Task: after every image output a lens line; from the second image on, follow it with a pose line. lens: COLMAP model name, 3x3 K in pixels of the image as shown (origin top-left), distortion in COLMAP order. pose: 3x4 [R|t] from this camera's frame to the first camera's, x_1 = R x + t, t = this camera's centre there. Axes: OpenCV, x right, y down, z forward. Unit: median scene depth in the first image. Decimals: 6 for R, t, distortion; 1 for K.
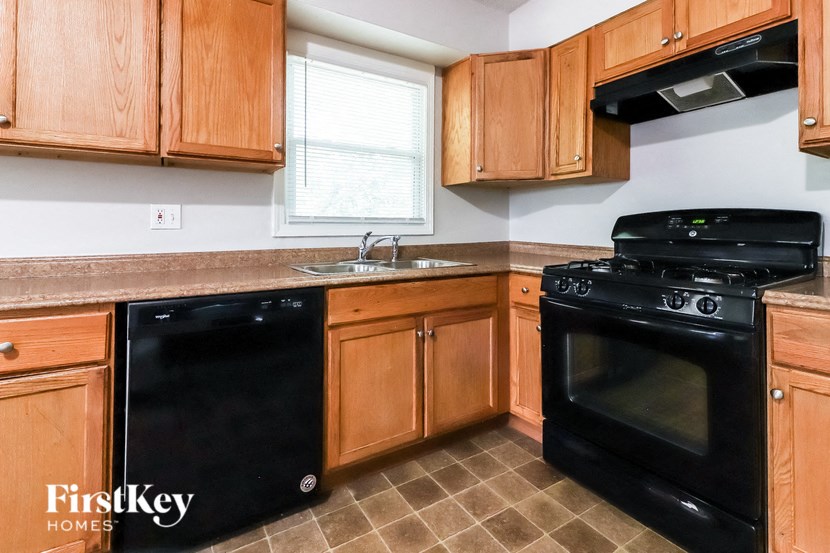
lens RADIAL K [[377.4, 0, 413.2], [0, 377.4, 239.2], [0, 0, 1]] dist [-0.037767, 0.000314]
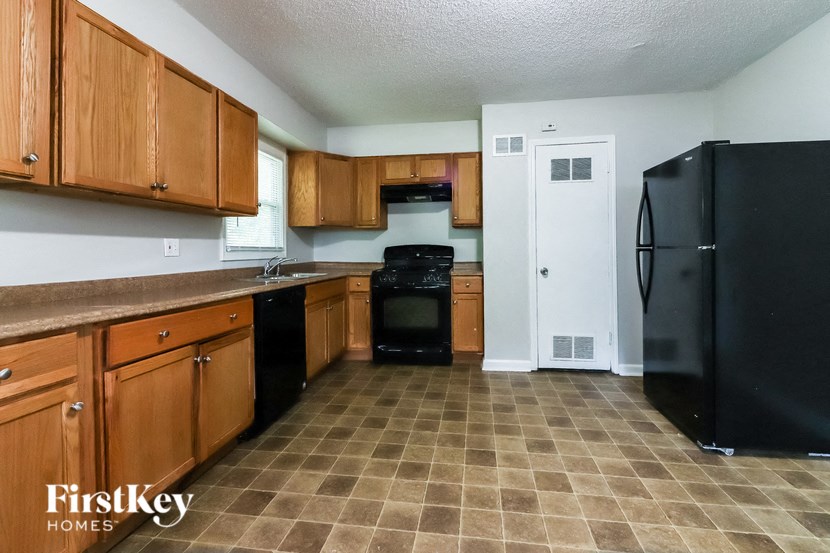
lens RADIAL K [[417.7, 0, 412.4], [0, 417.7, 219.6], [0, 0, 1]] dist [0.328255, 0.000038]
pose [[0.649298, 0.060428, 0.758130, -1.104751], [0.019589, 0.995179, -0.096100, 0.012999], [-0.760282, 0.077248, 0.644984, -0.613533]]
